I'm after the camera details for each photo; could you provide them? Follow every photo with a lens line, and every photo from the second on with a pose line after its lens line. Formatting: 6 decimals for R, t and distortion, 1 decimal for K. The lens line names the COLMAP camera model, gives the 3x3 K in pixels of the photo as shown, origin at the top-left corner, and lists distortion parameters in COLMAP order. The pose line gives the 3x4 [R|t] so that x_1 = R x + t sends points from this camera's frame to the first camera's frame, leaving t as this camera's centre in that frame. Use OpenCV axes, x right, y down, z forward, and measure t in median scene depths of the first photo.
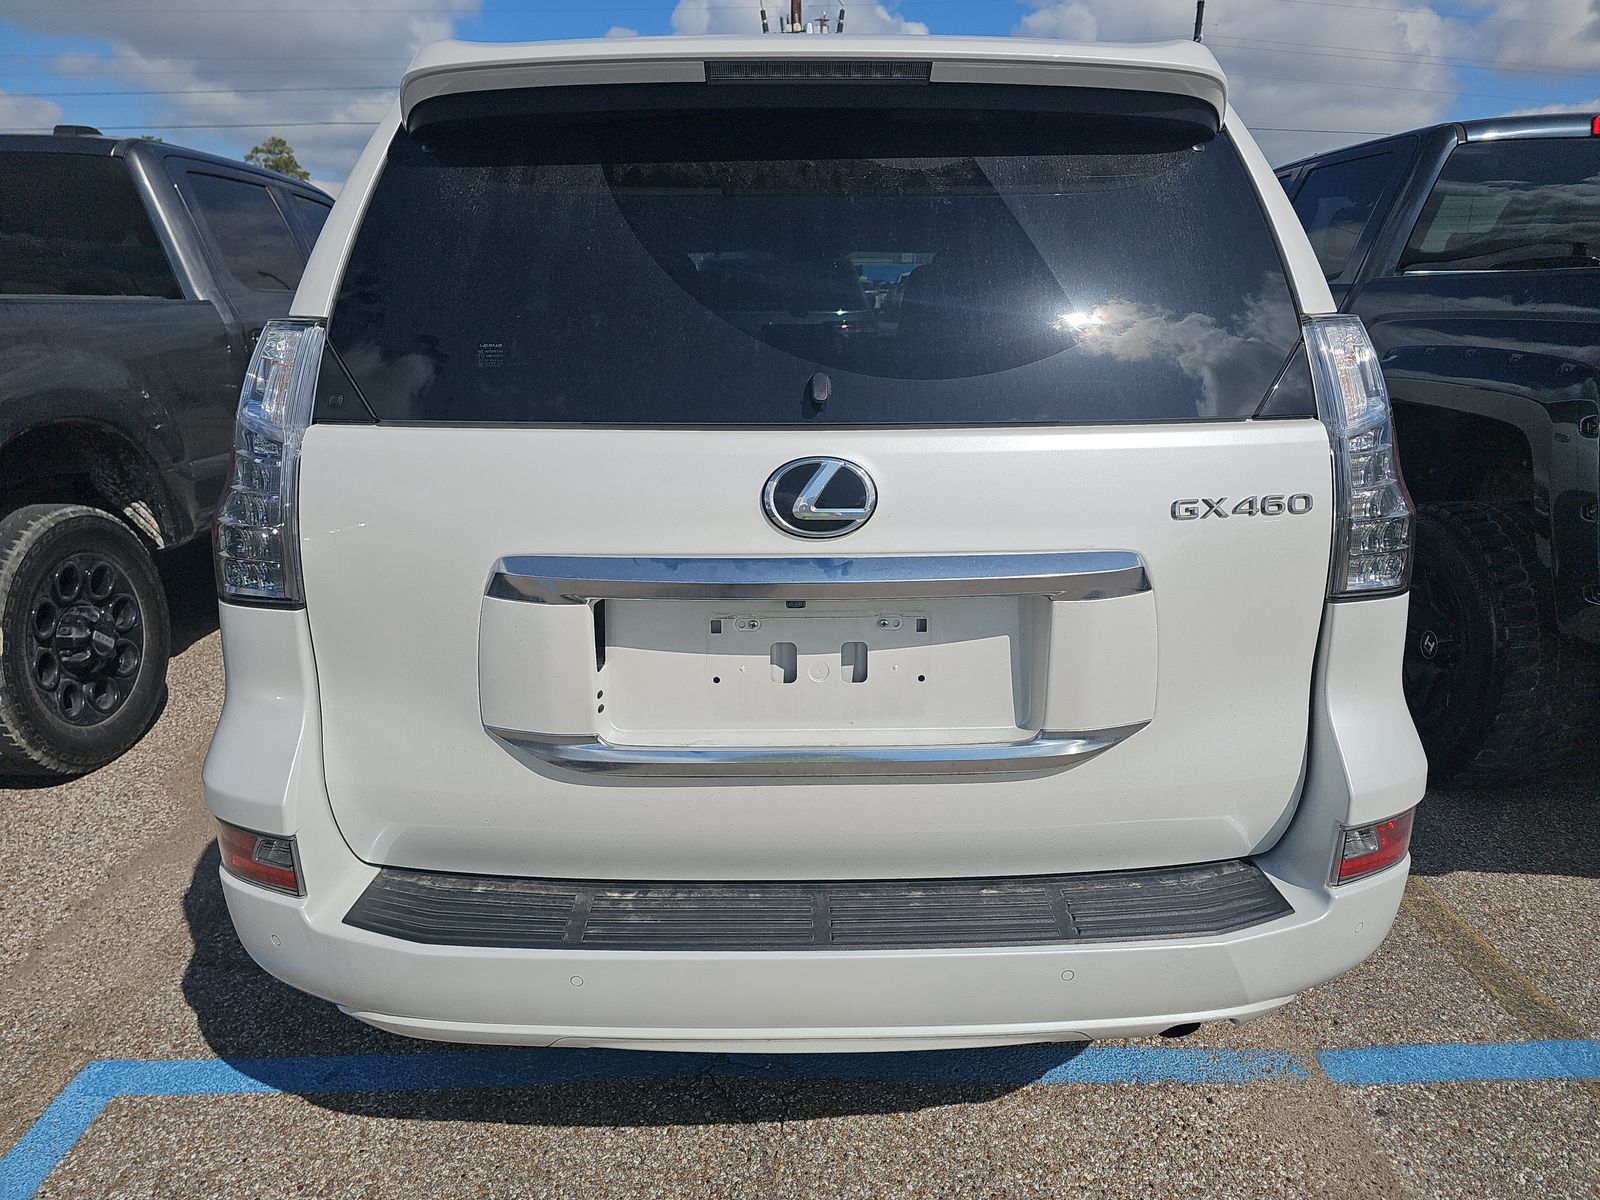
lens RADIAL K [[1071.4, 0, 808.2], [0, 1071.4, 599.6], [0, 0, 1]] dist [0.081195, -0.089049]
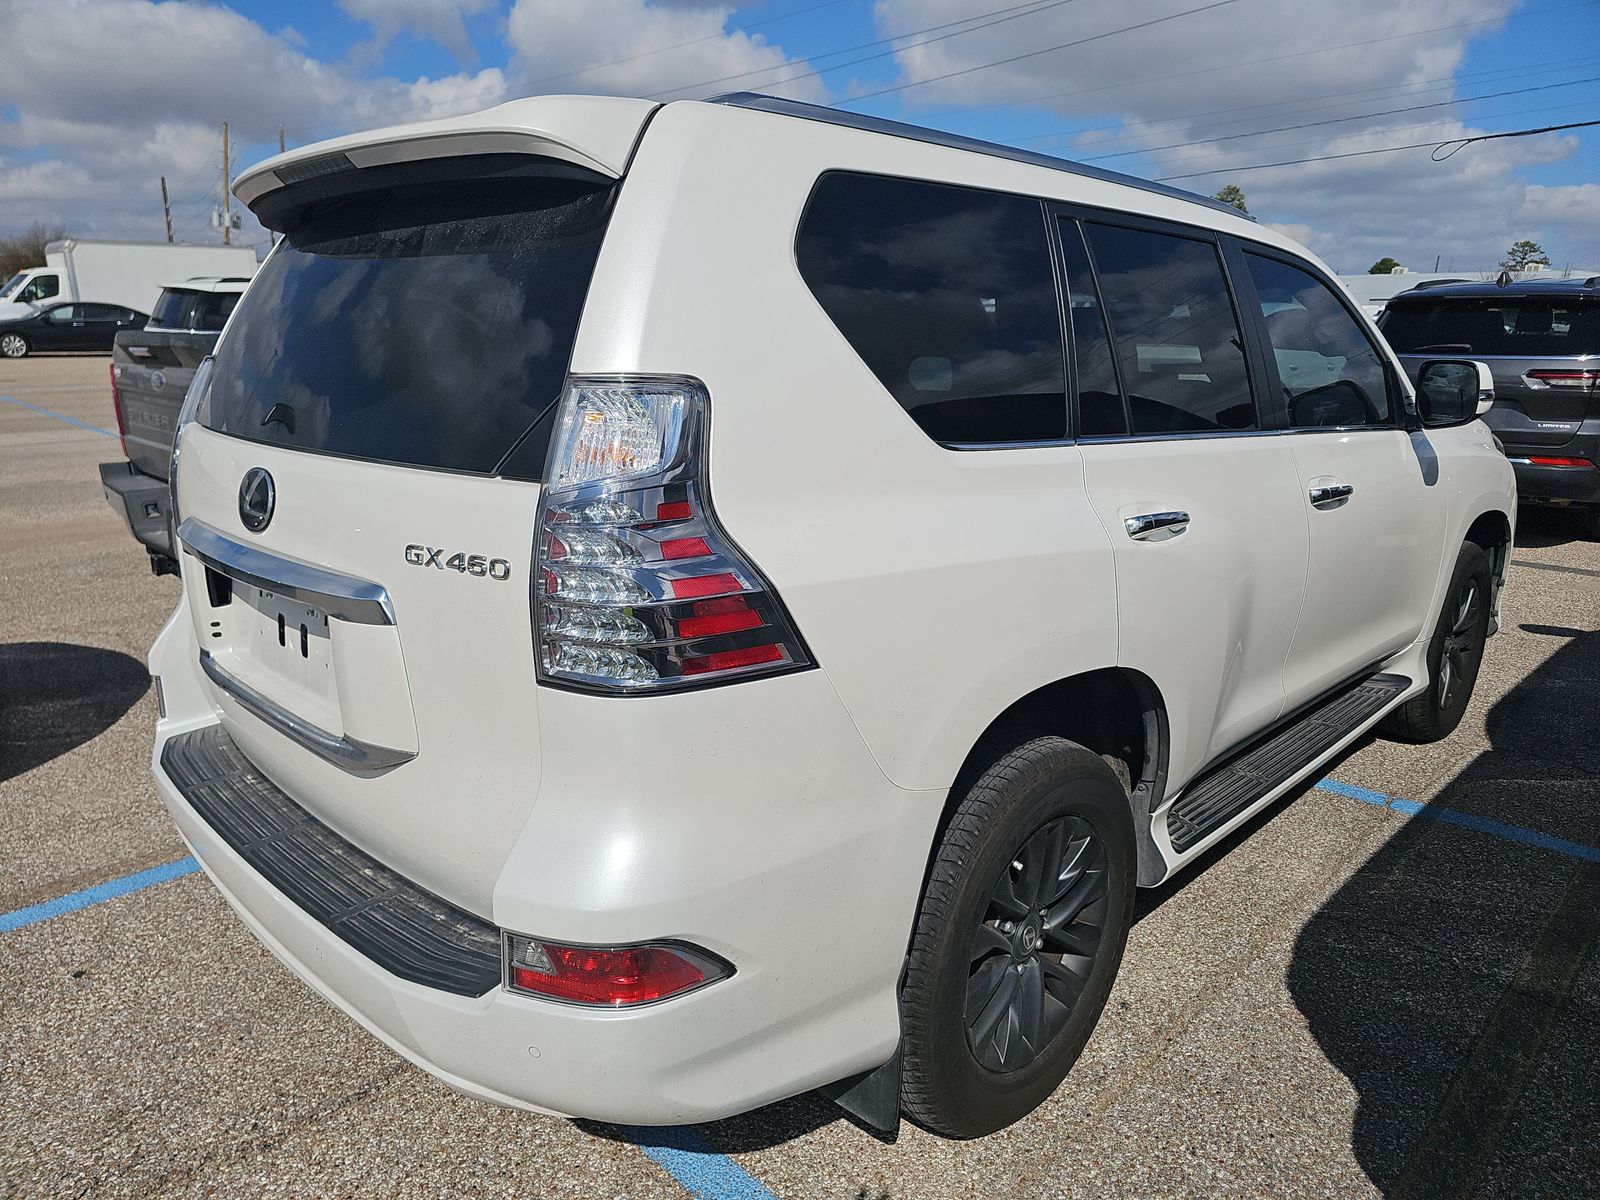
lens RADIAL K [[1071.4, 0, 808.2], [0, 1071.4, 599.6], [0, 0, 1]] dist [0.081195, -0.089049]
pose [[0.693932, 0.173727, -0.698768, 1.313010], [-0.197808, 0.979114, 0.046987, -0.160637], [0.692337, 0.105616, 0.713803, 0.515590]]
